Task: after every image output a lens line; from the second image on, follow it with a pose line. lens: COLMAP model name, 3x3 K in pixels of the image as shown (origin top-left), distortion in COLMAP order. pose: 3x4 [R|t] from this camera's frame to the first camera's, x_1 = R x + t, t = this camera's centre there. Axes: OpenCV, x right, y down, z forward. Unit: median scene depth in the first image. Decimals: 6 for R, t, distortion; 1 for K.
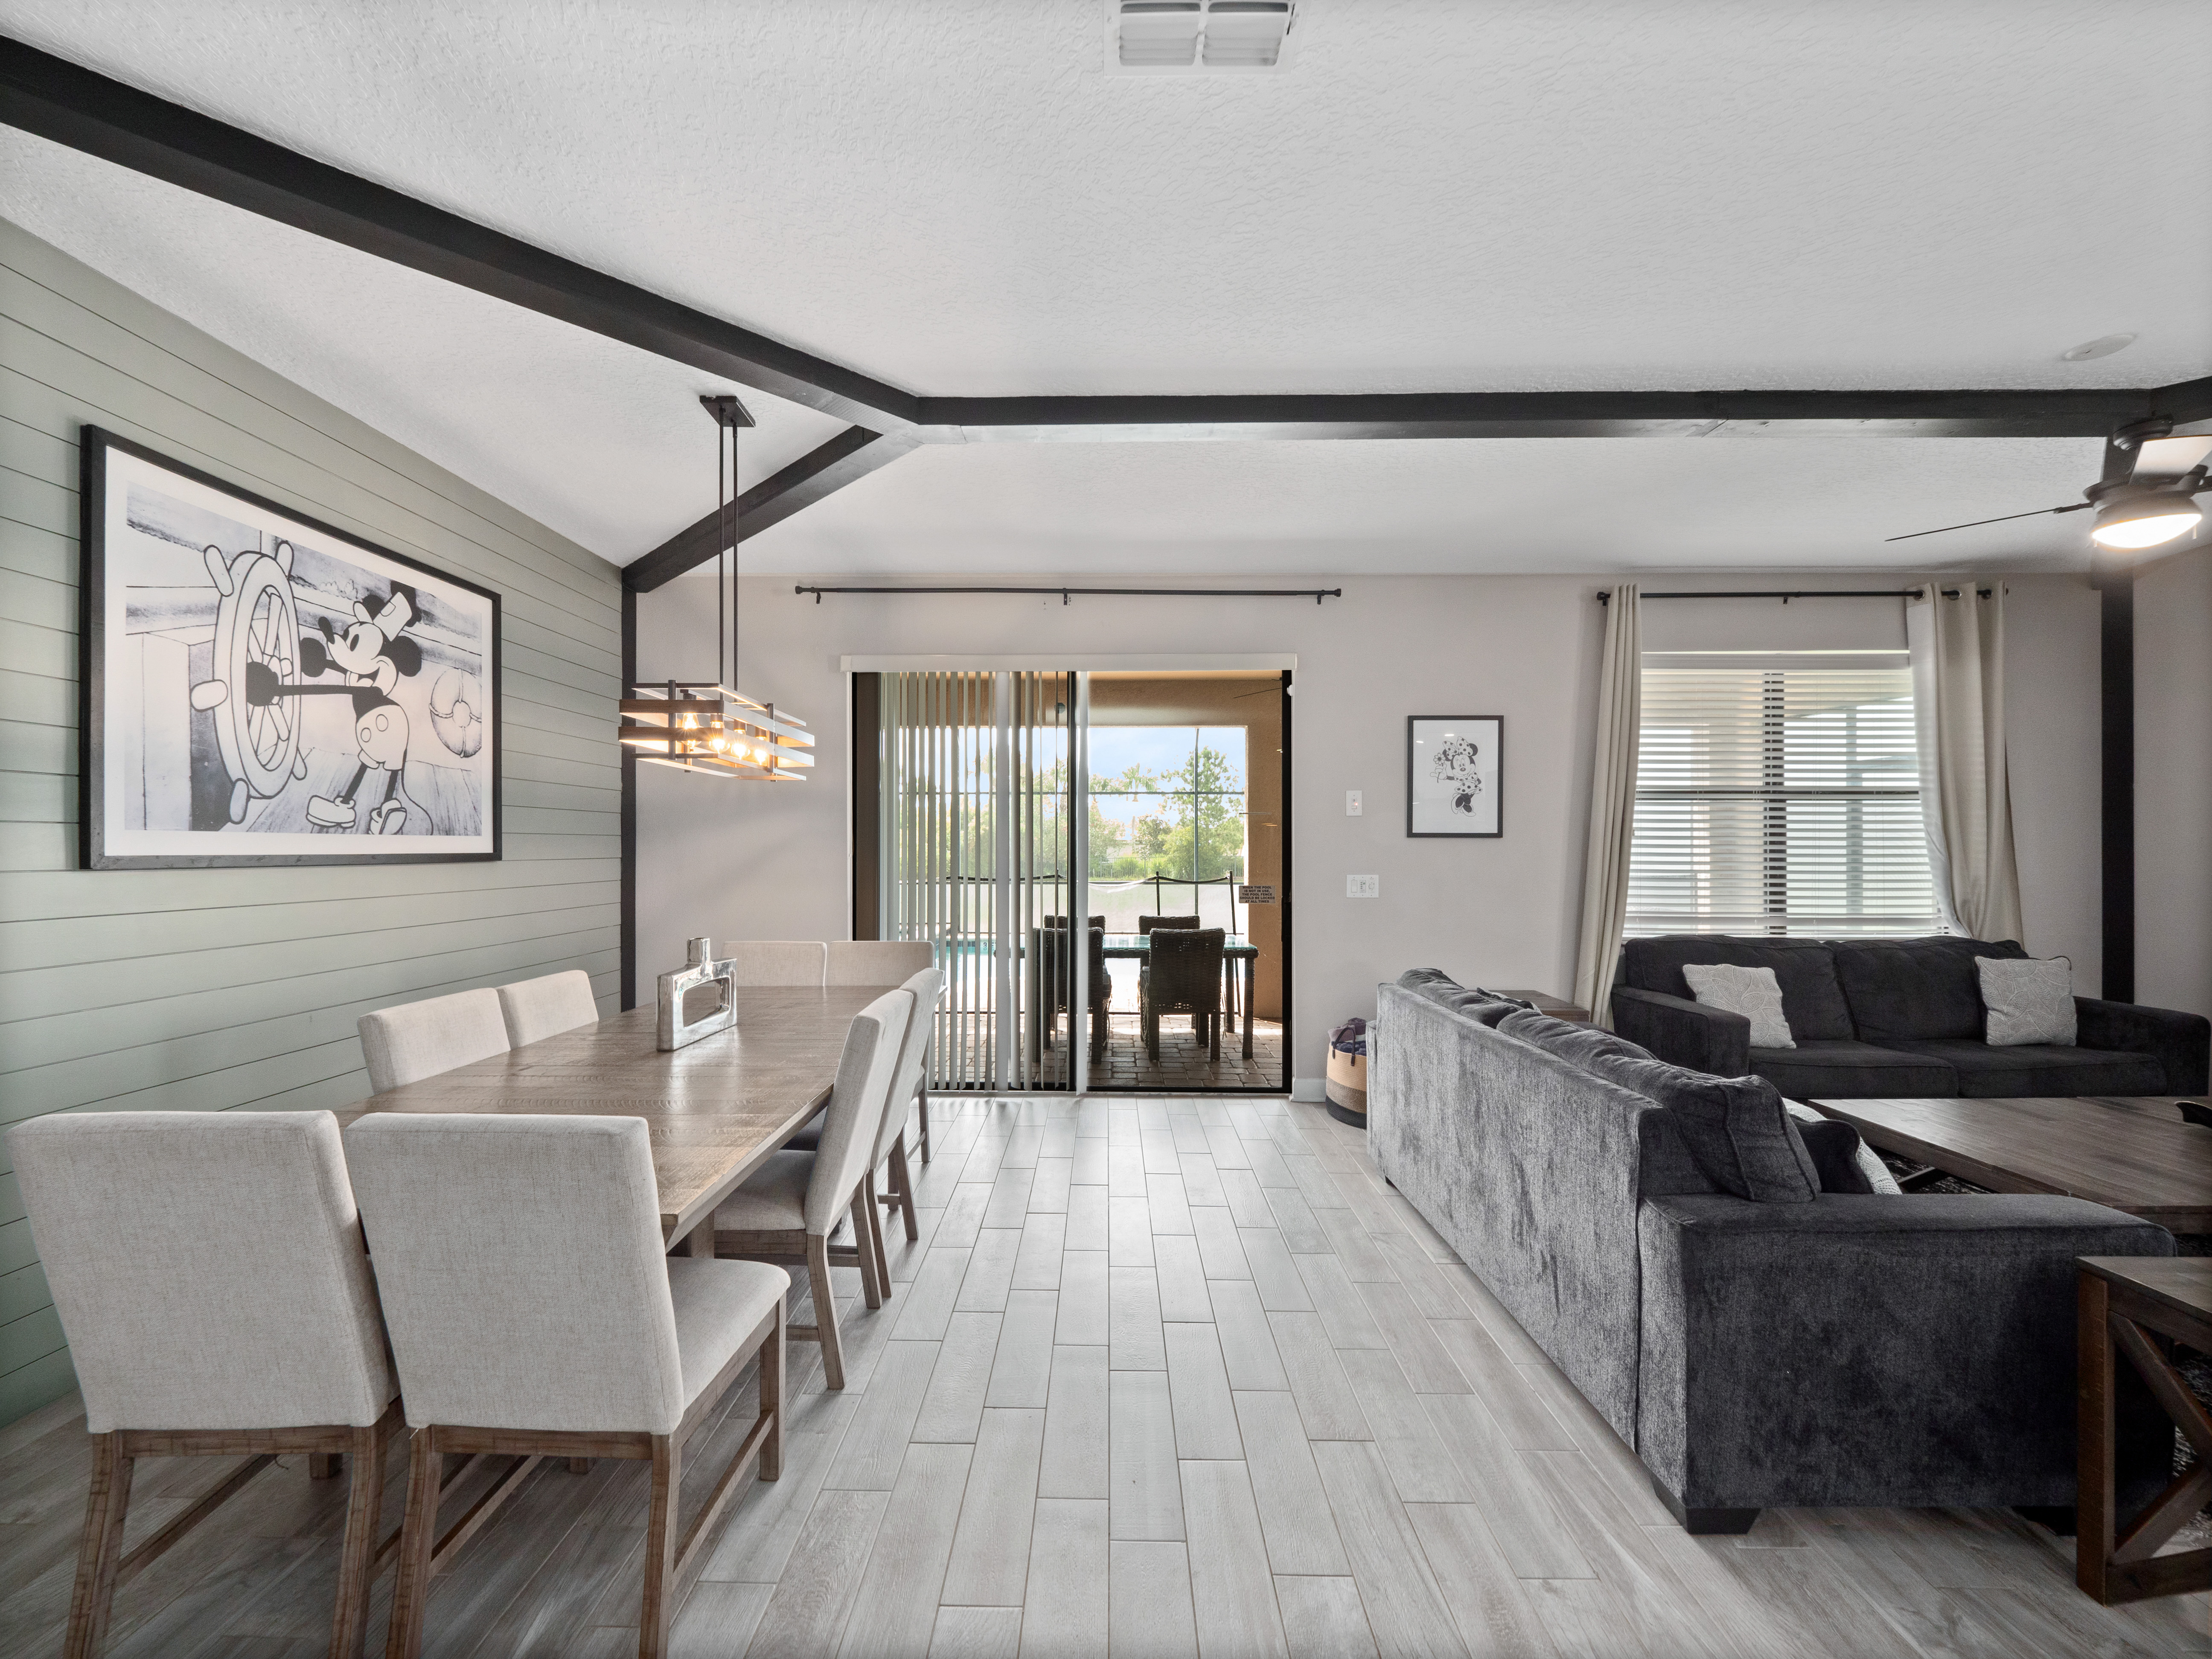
lens RADIAL K [[948.2, 0, 1083.3], [0, 948.2, 842.2], [0, 0, 1]] dist [-0.007235, 0.000016]
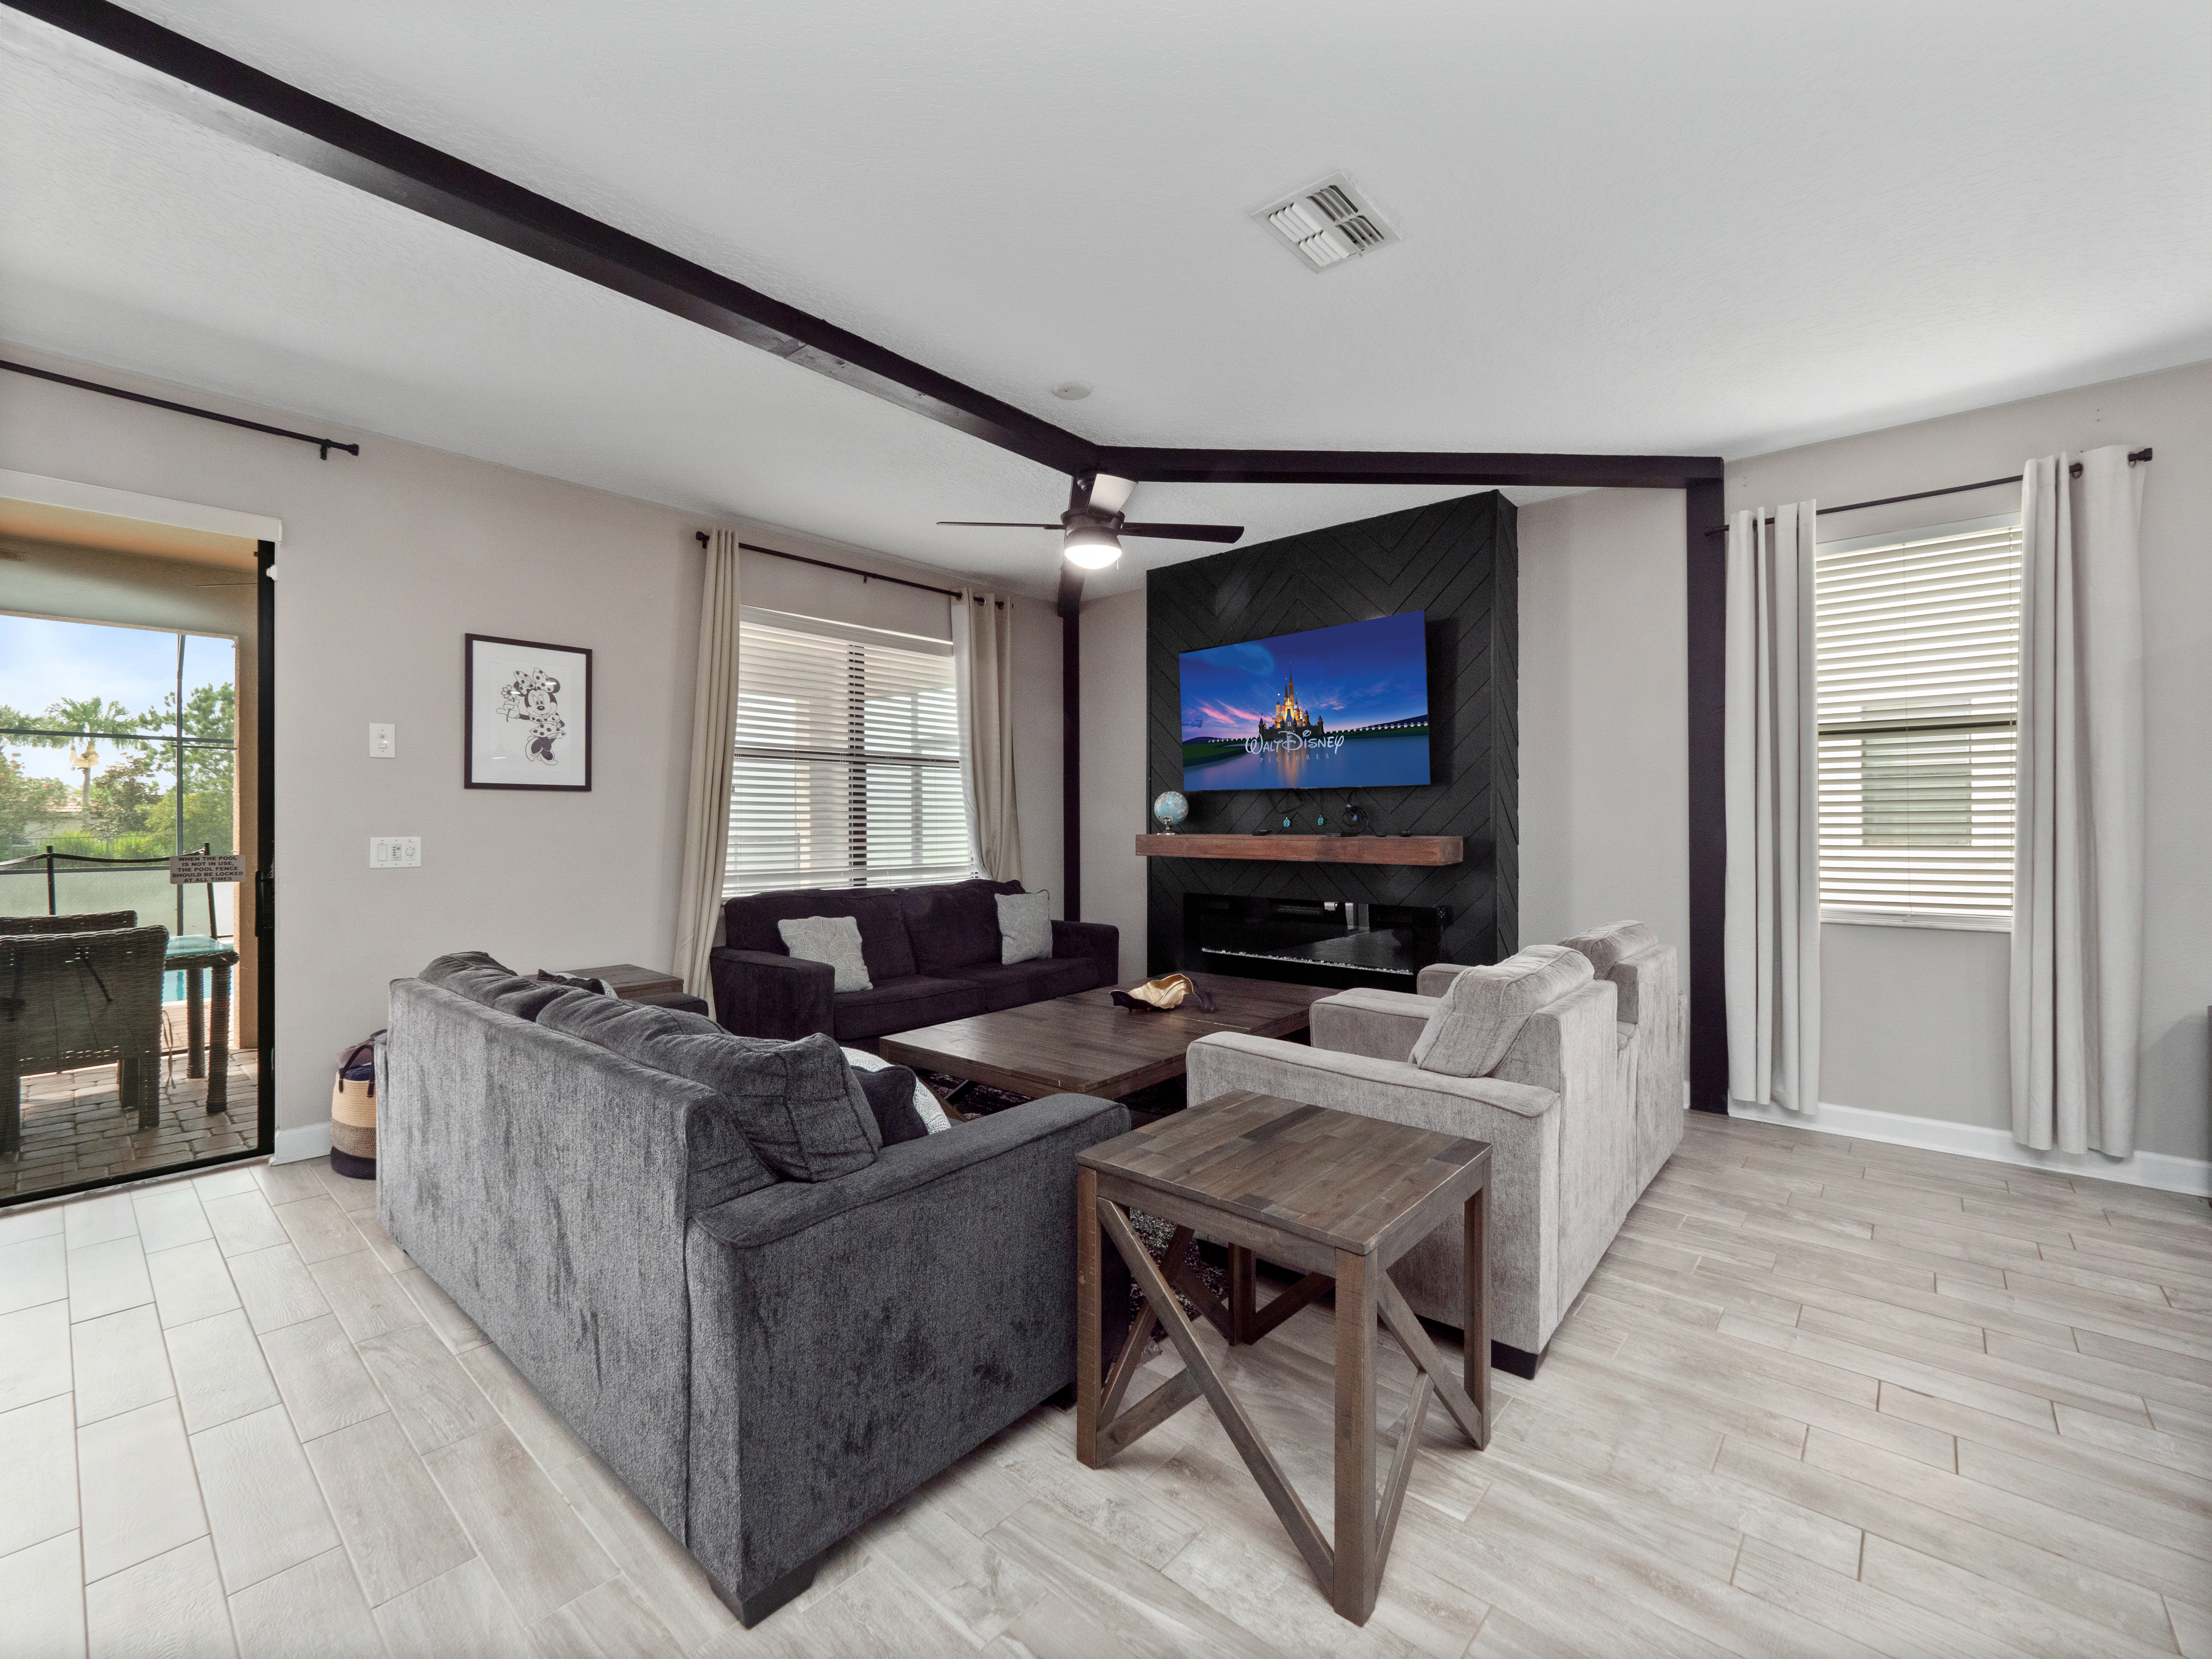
lens RADIAL K [[926.4, 0, 1092.4], [0, 926.4, 828.1], [0, 0, 1]] dist [-0.000022, -0.000157]
pose [[0.645122, -0.006678, 0.764051, 0.139745], [0.000250, 0.999964, 0.008529, 0.032508], [-0.764080, -0.005312, 0.645100, 0.162227]]
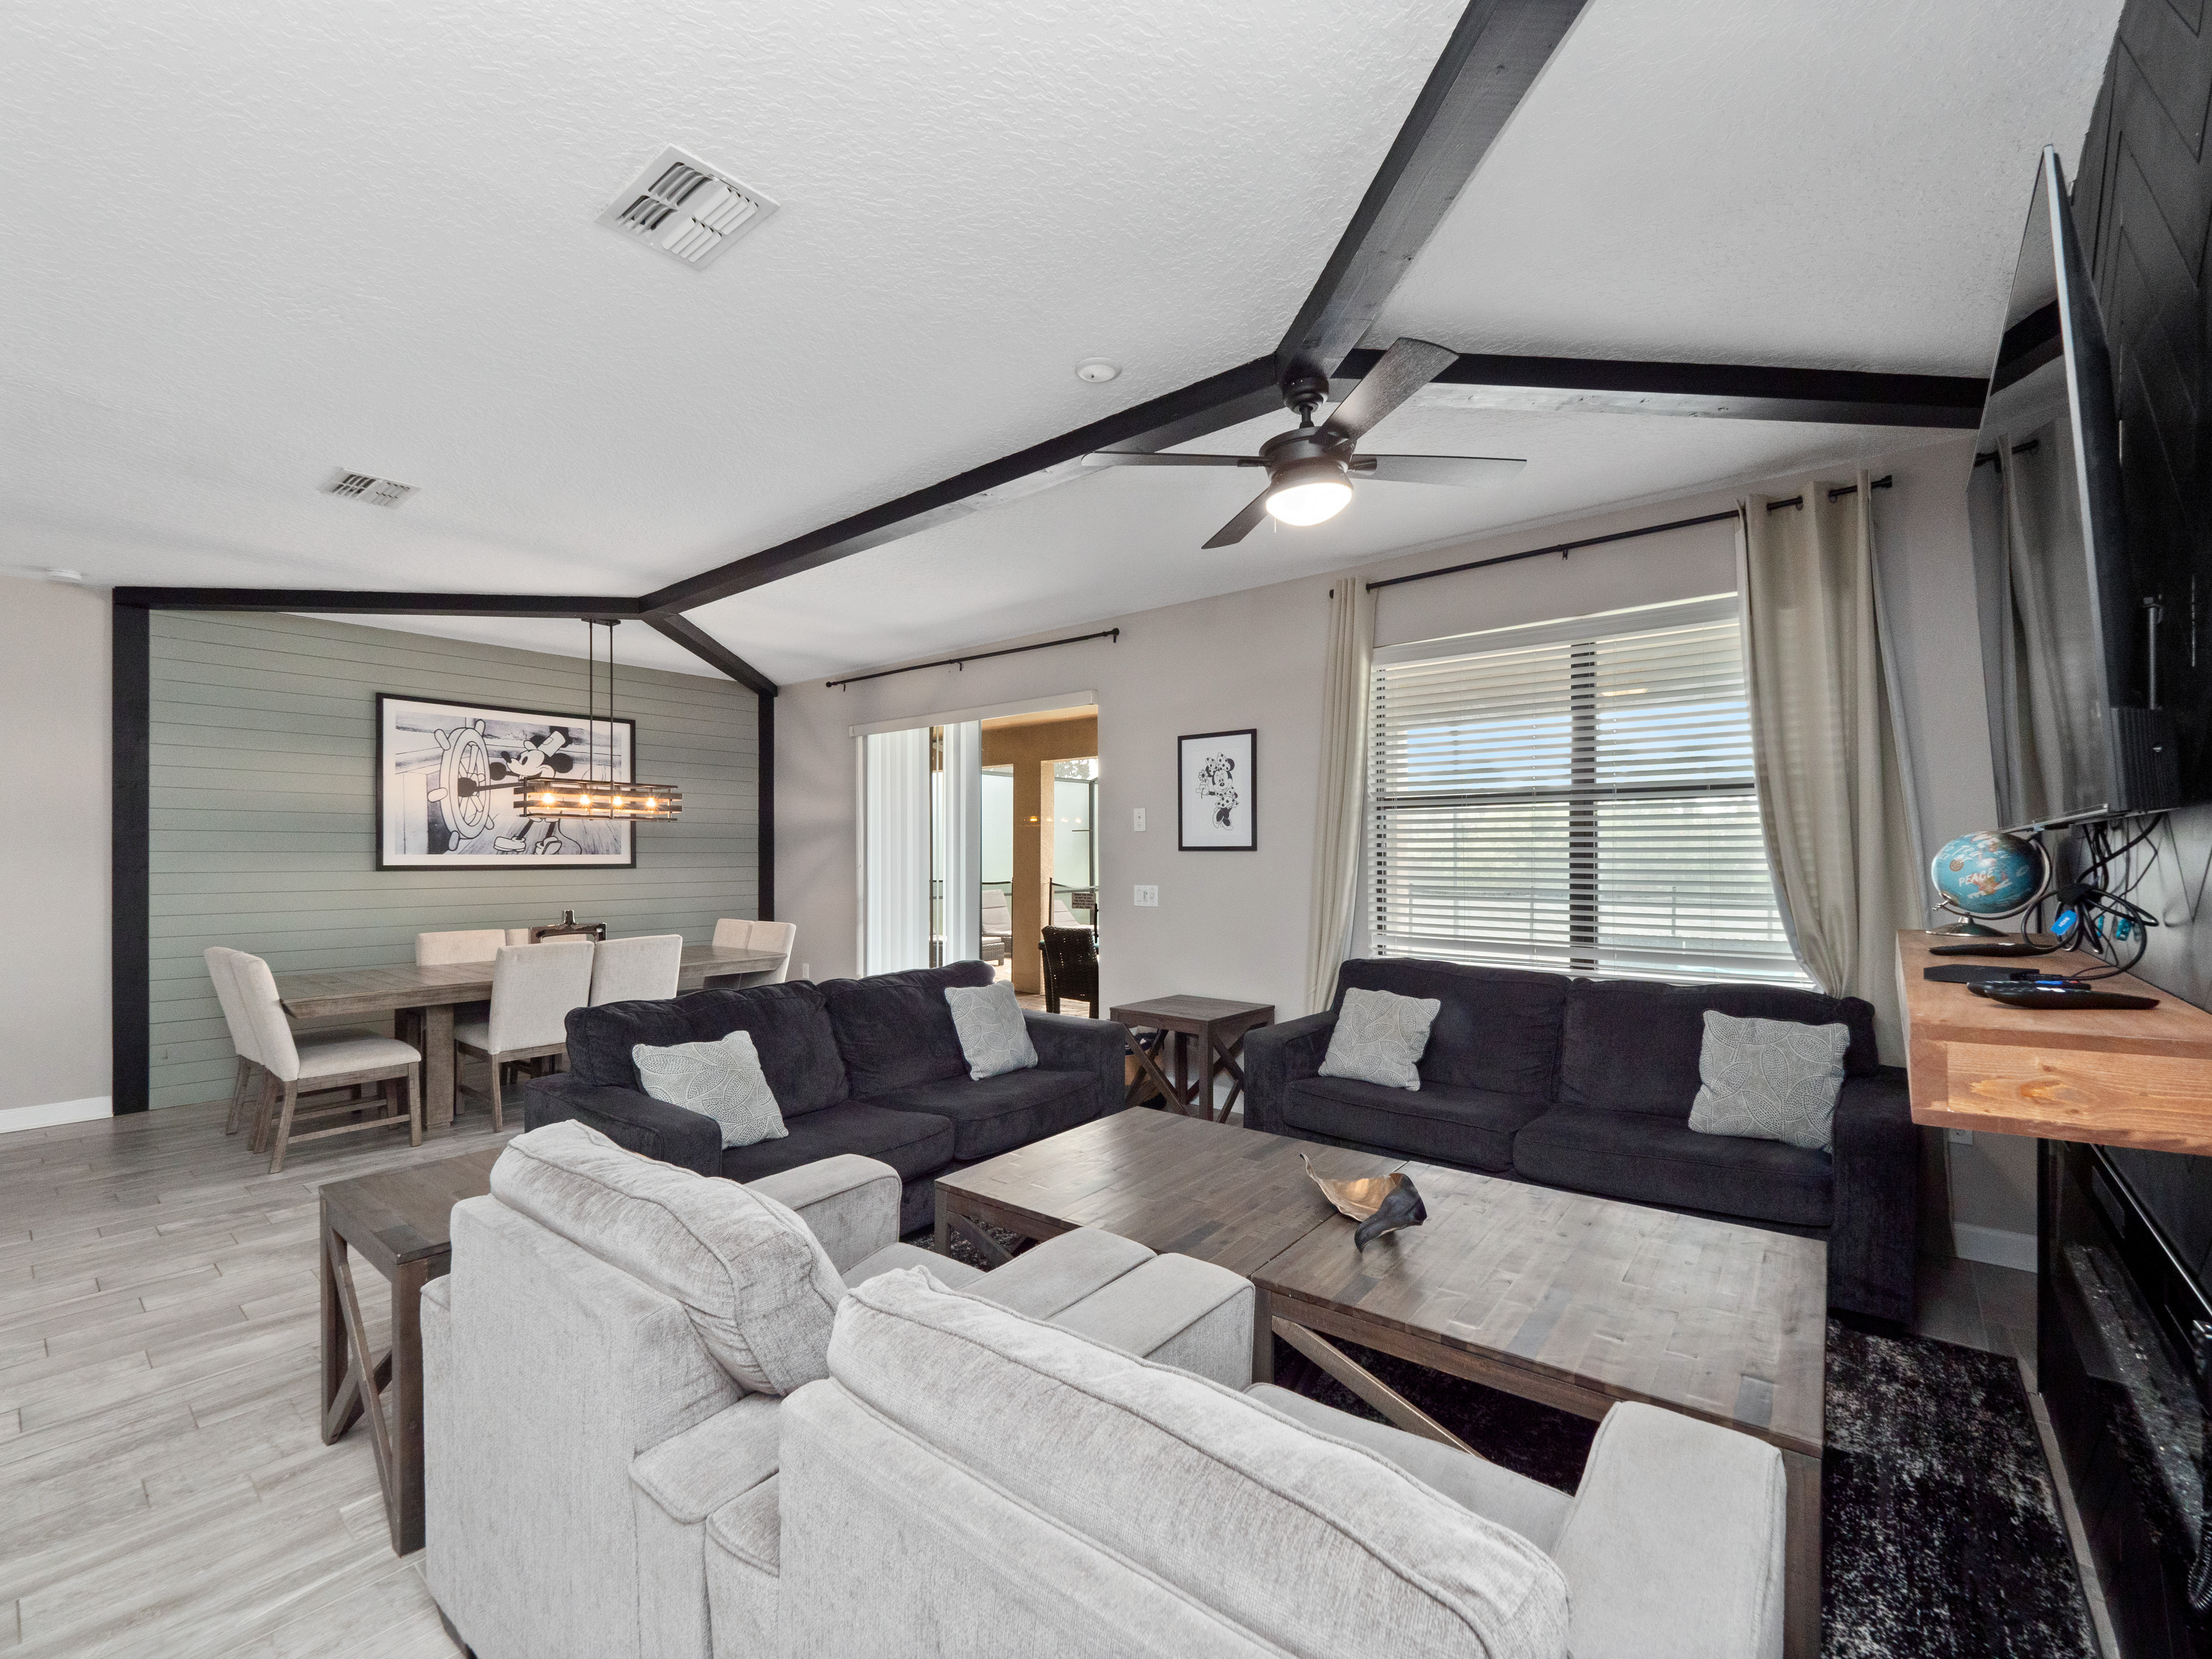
lens RADIAL K [[940.4, 0, 1081.9], [0, 940.4, 845.7], [0, 0, 1]] dist [-0.007019, -0.000385]
pose [[0.778394, -0.008959, -0.627712, 1.404246], [0.005428, 0.999957, -0.007541, -0.005819], [0.627752, 0.002462, 0.778409, 0.173701]]
